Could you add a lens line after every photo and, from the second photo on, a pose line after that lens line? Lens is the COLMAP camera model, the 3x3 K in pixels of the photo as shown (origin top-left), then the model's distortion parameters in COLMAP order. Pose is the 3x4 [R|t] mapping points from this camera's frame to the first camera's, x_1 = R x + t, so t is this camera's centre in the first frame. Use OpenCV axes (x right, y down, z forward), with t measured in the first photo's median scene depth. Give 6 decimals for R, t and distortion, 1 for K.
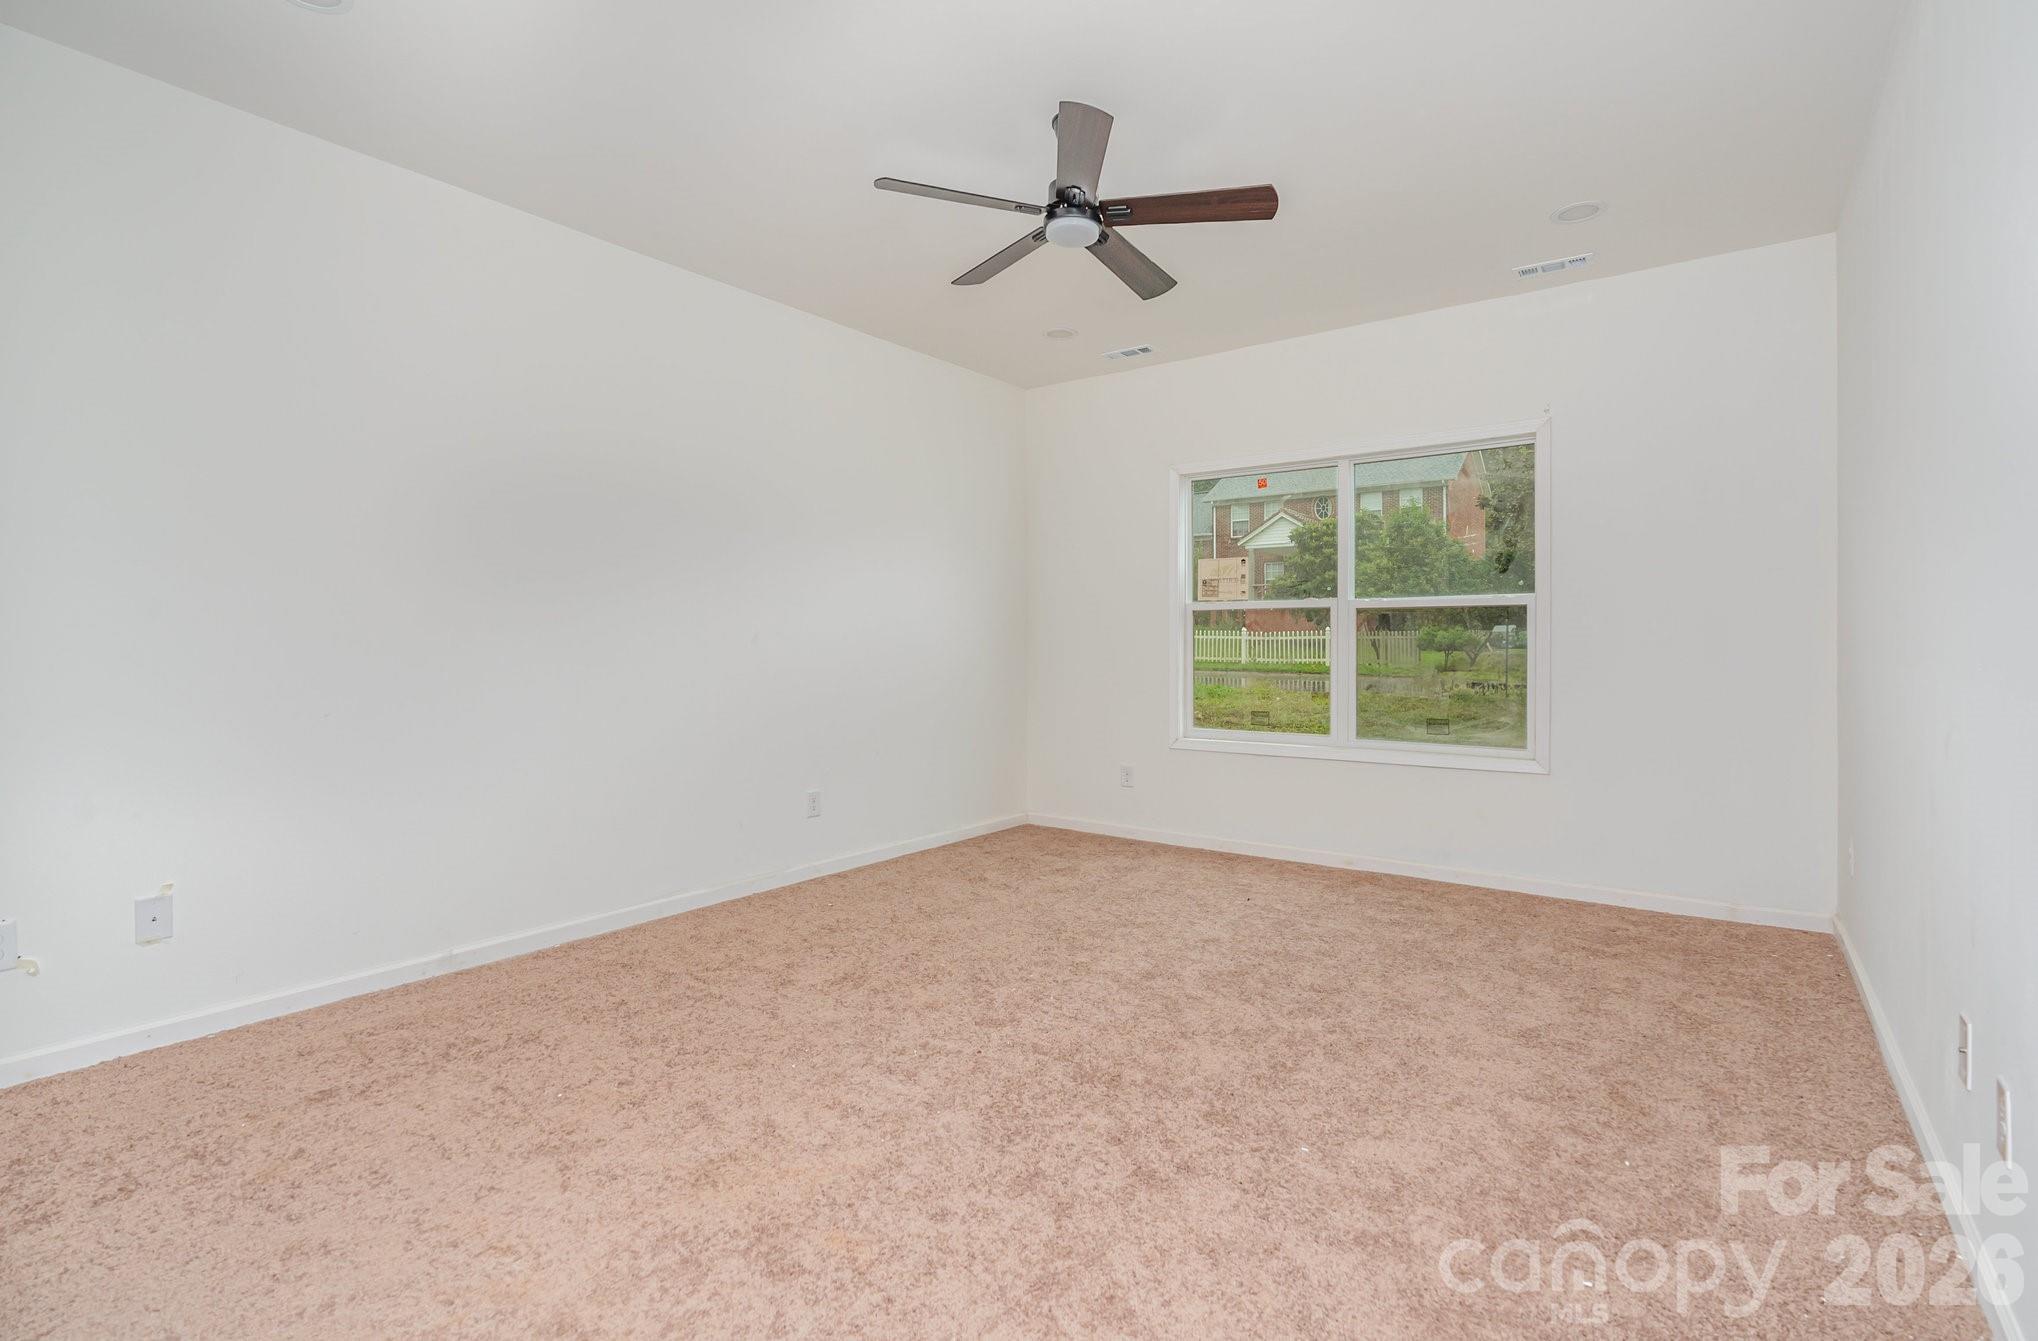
lens RADIAL K [[955.7, 0, 1024.2], [0, 955.7, 659.3], [0, 0, 1]] dist [-0.000670, 0.000010]
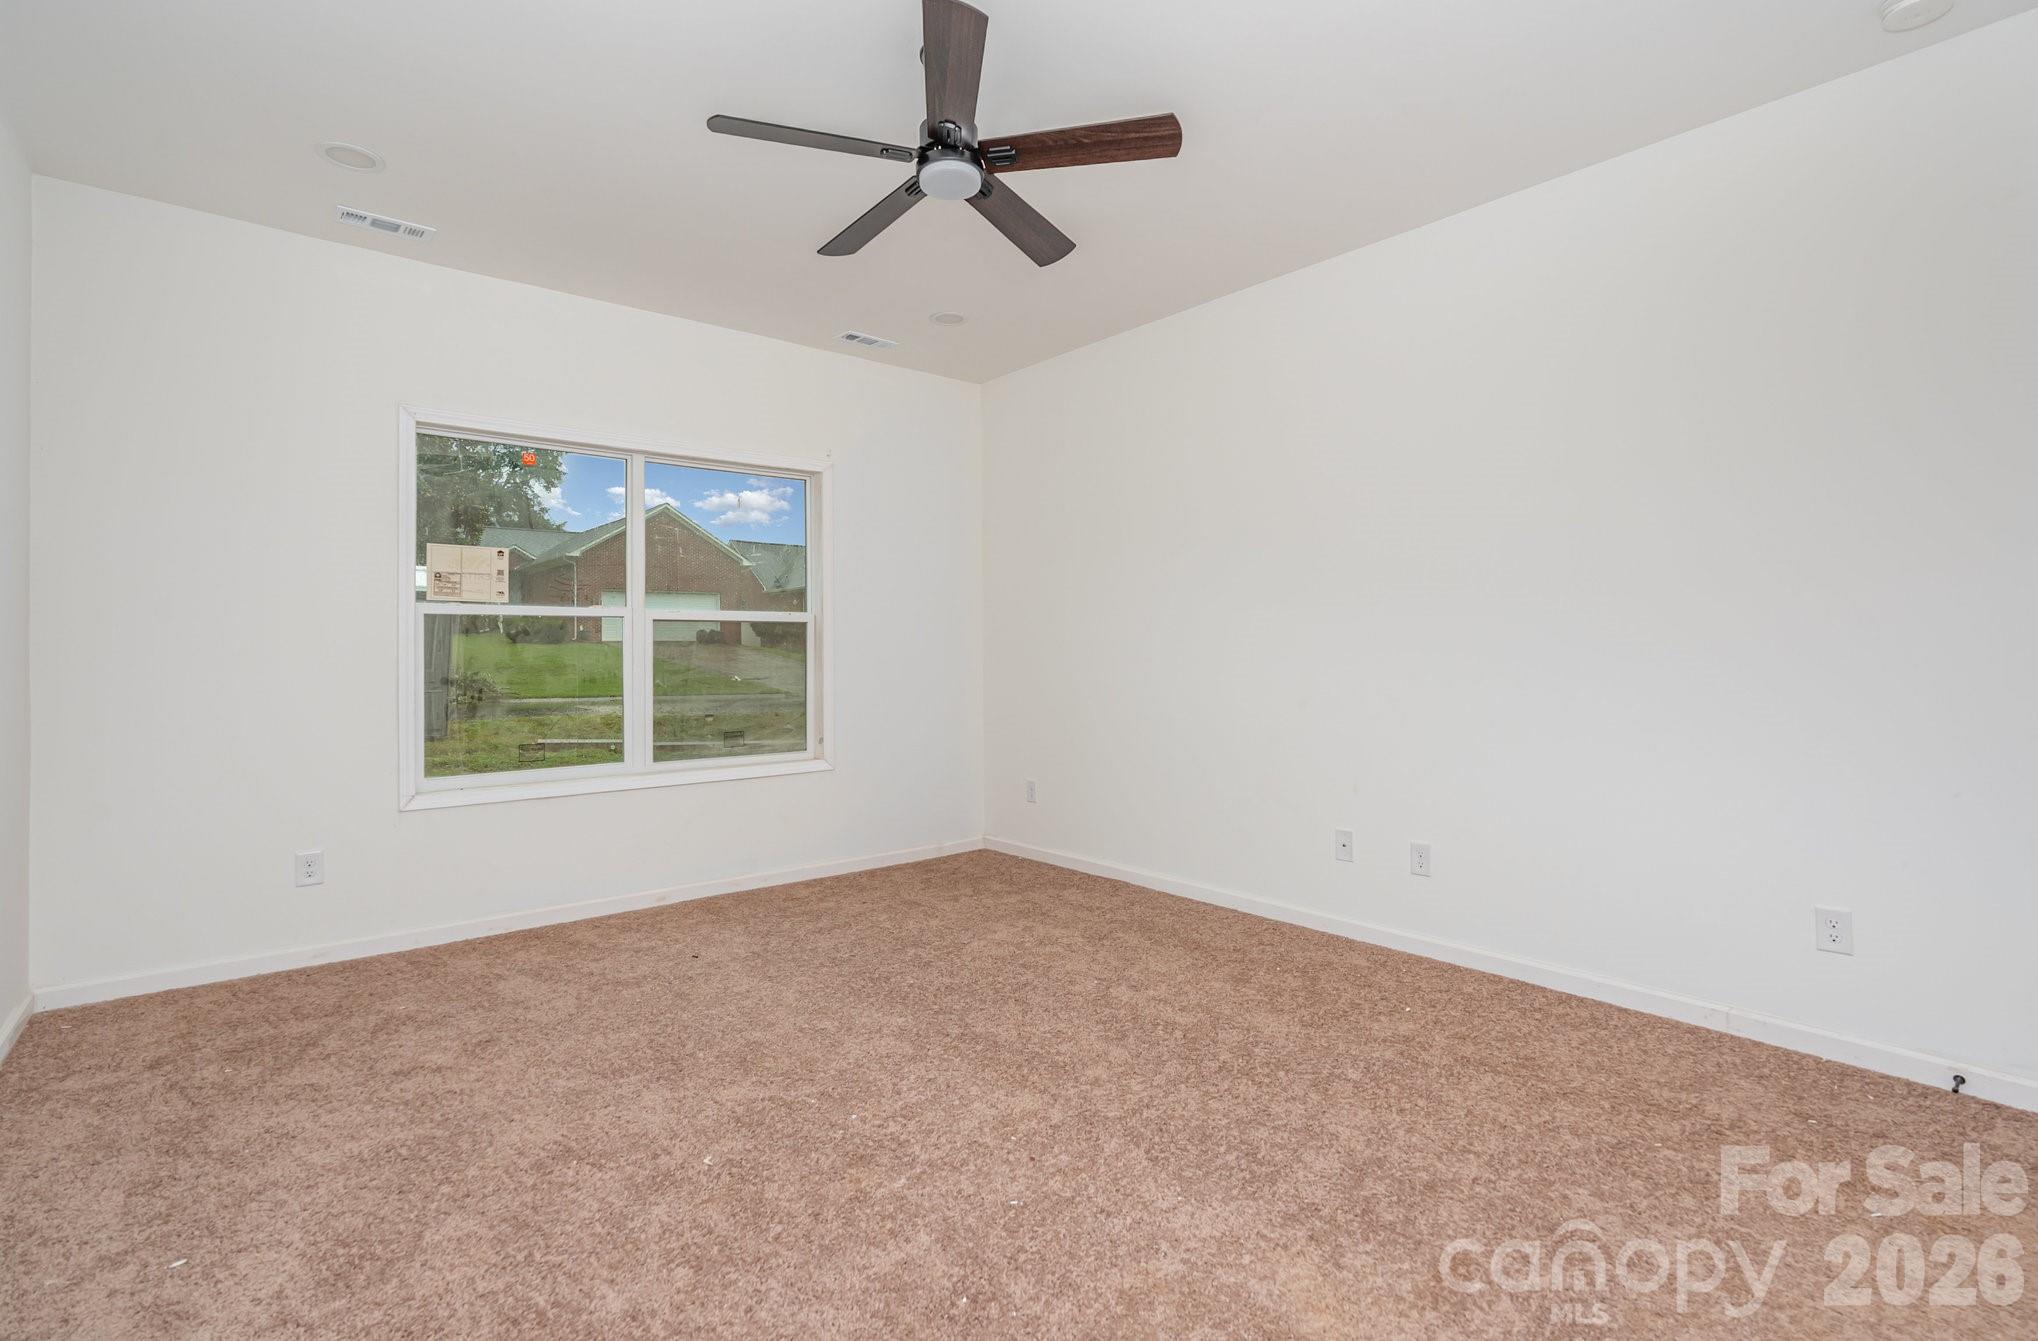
lens RADIAL K [[955.7, 0, 1023.5], [0, 955.7, 663.2], [0, 0, 1]] dist [-0.000670, 0.000010]
pose [[0.234674, -0.014181, 0.971971, -0.474376], [0.018919, 0.999771, 0.010018, -0.014392], [-0.971890, 0.016038, 0.234889, 0.451871]]
